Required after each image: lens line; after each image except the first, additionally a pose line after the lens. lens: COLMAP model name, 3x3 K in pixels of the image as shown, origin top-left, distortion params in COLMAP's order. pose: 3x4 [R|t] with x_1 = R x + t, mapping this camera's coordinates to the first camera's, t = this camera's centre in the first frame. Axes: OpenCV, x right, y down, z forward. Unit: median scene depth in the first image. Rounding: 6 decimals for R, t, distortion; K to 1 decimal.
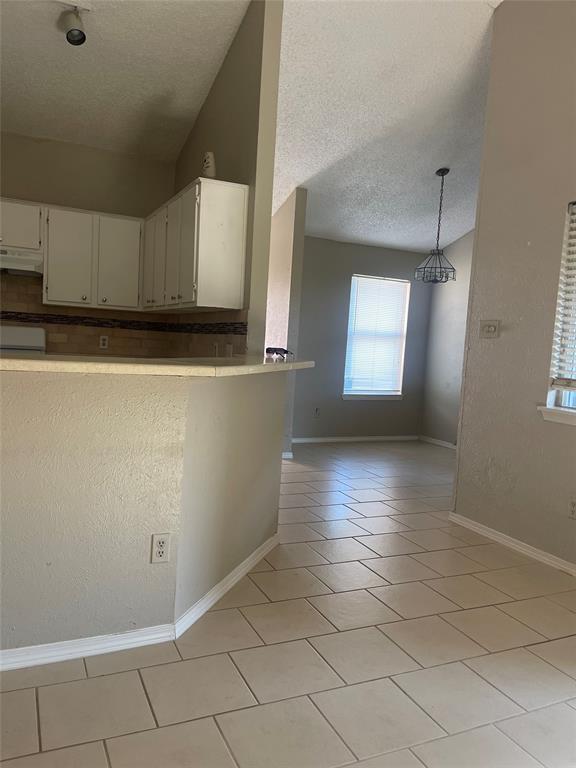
lens RADIAL K [[577.0, 0, 288.4], [0, 577.0, 389.1], [0, 0, 1]] dist [0.056535, -0.065446]
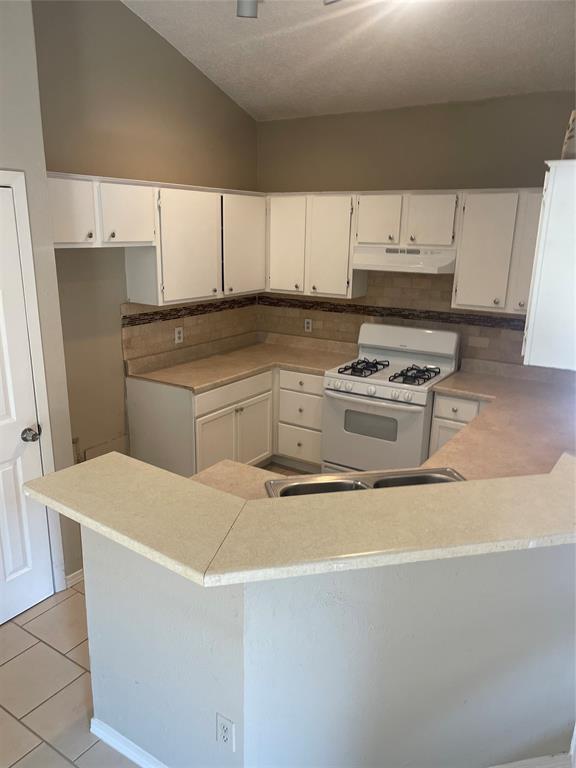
lens RADIAL K [[577.0, 0, 283.8], [0, 577.0, 396.6], [0, 0, 1]] dist [0.056535, -0.065446]
pose [[0.514705, 0.193955, -0.835141, 0.209888], [-0.057223, 0.979675, 0.192255, -0.177015], [0.855456, -0.051165, 0.515342, 0.344633]]
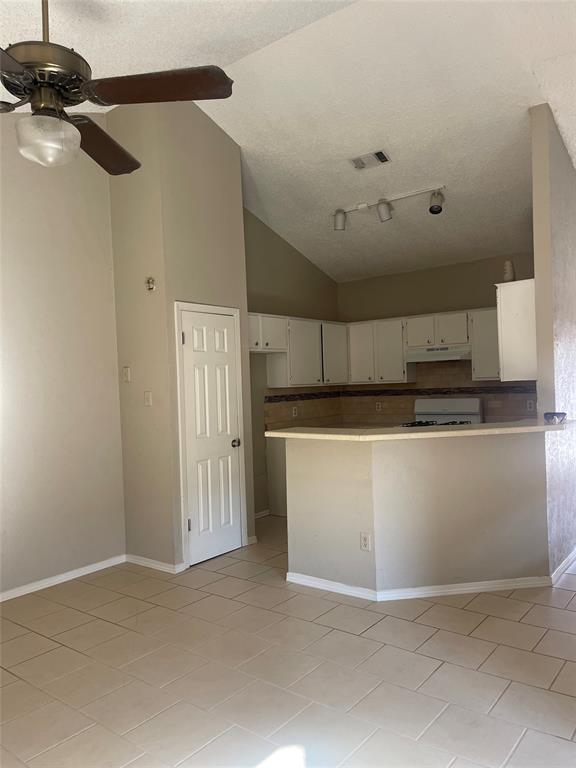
lens RADIAL K [[577.0, 0, 291.0], [0, 577.0, 388.9], [0, 0, 1]] dist [0.056535, -0.065446]
pose [[0.447220, -0.064697, -0.892081, 0.624877], [-0.010549, 0.996930, -0.077590, -0.019128], [0.894362, 0.044110, 0.445164, 0.016409]]
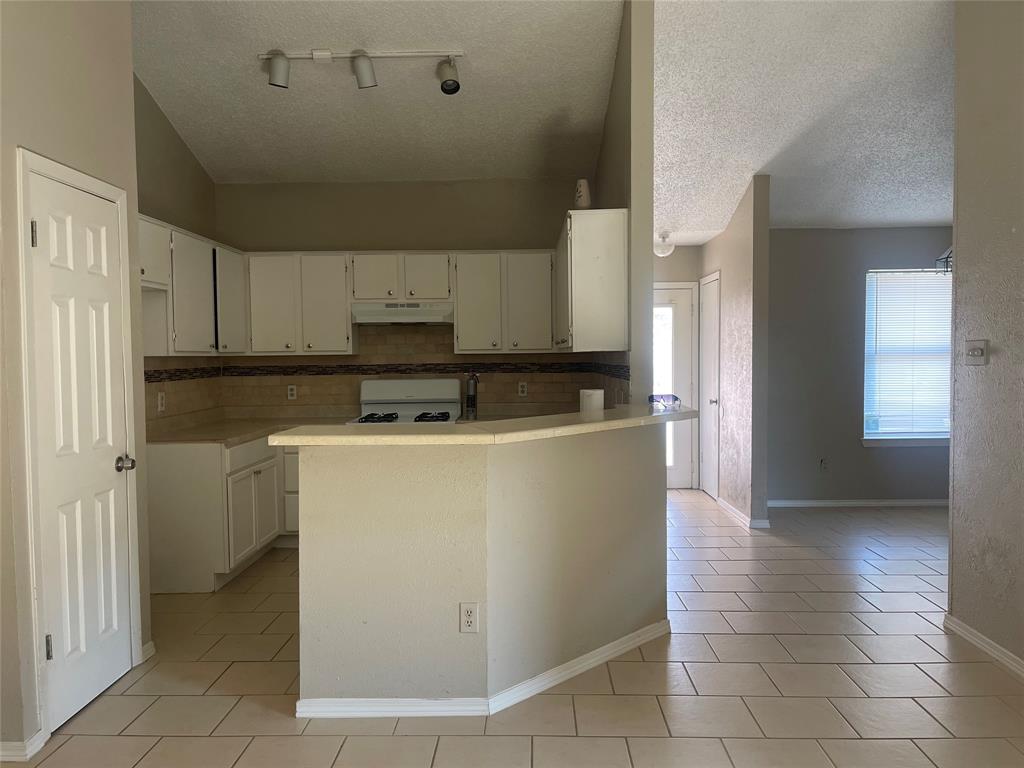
lens RADIAL K [[769.3, 0, 513.2], [0, 769.3, 389.7], [0, 0, 1]] dist [0.056535, -0.065446]
pose [[0.893093, -0.047683, -0.447337, 0.231133], [0.026900, 0.998248, -0.052701, -0.020909], [0.449067, 0.035033, 0.892811, -0.077239]]
